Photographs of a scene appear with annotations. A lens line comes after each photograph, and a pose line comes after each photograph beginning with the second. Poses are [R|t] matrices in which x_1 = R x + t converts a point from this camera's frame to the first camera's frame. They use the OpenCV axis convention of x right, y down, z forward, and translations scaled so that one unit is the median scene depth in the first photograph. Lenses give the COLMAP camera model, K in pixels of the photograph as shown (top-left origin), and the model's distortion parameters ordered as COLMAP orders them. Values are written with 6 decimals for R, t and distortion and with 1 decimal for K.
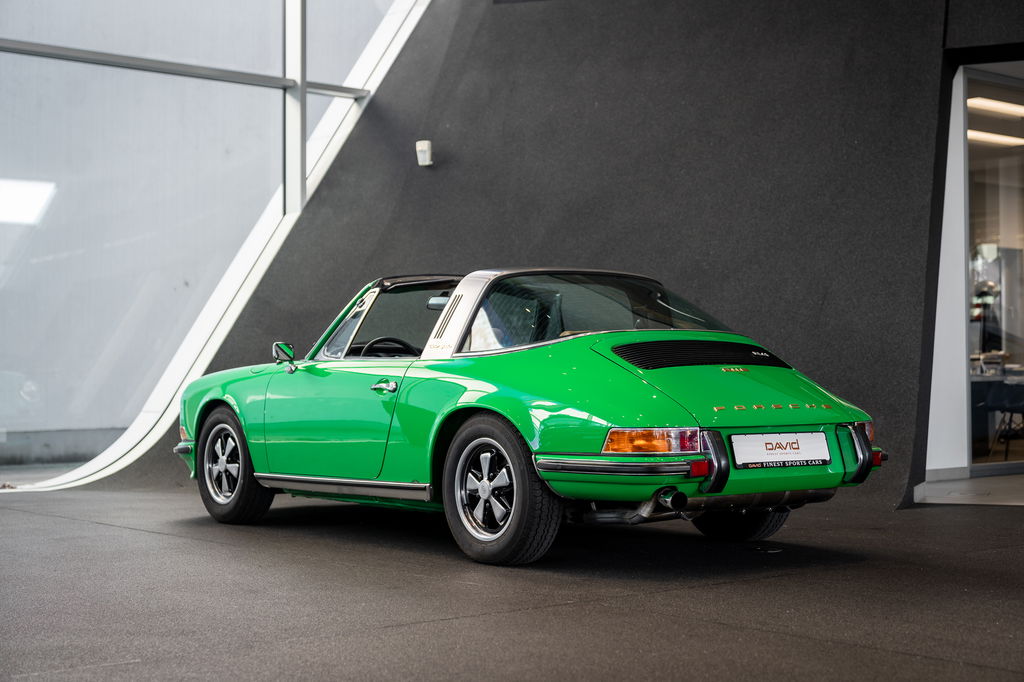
lens RADIAL K [[1530.4, 0, 516.5], [0, 1530.4, 343.3], [0, 0, 1]] dist [0.003130, 0.000000]
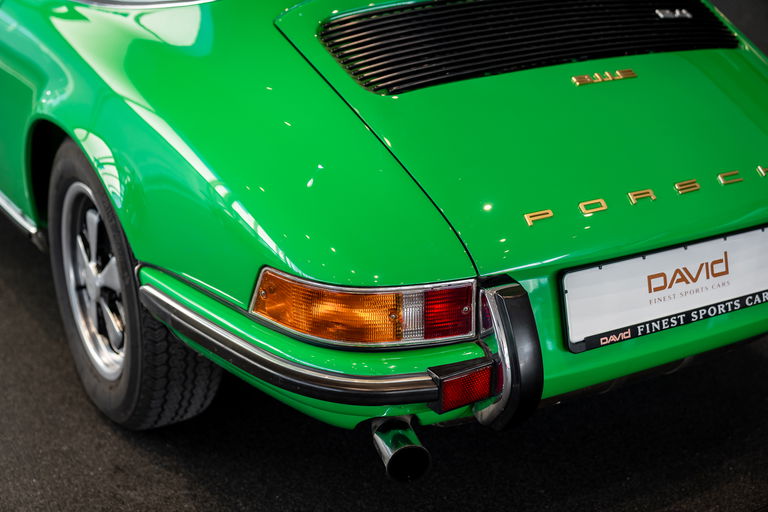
lens RADIAL K [[1147.8, 0, 384.1], [0, 1147.8, 260.5], [0, 0, 1]] dist [0.003130, 0.000000]
pose [[0.993702, 0.048900, -0.100820, 0.067251], [-0.005950, 0.921512, 0.388305, -0.035662], [0.111895, -0.385260, 0.915999, 0.387268]]
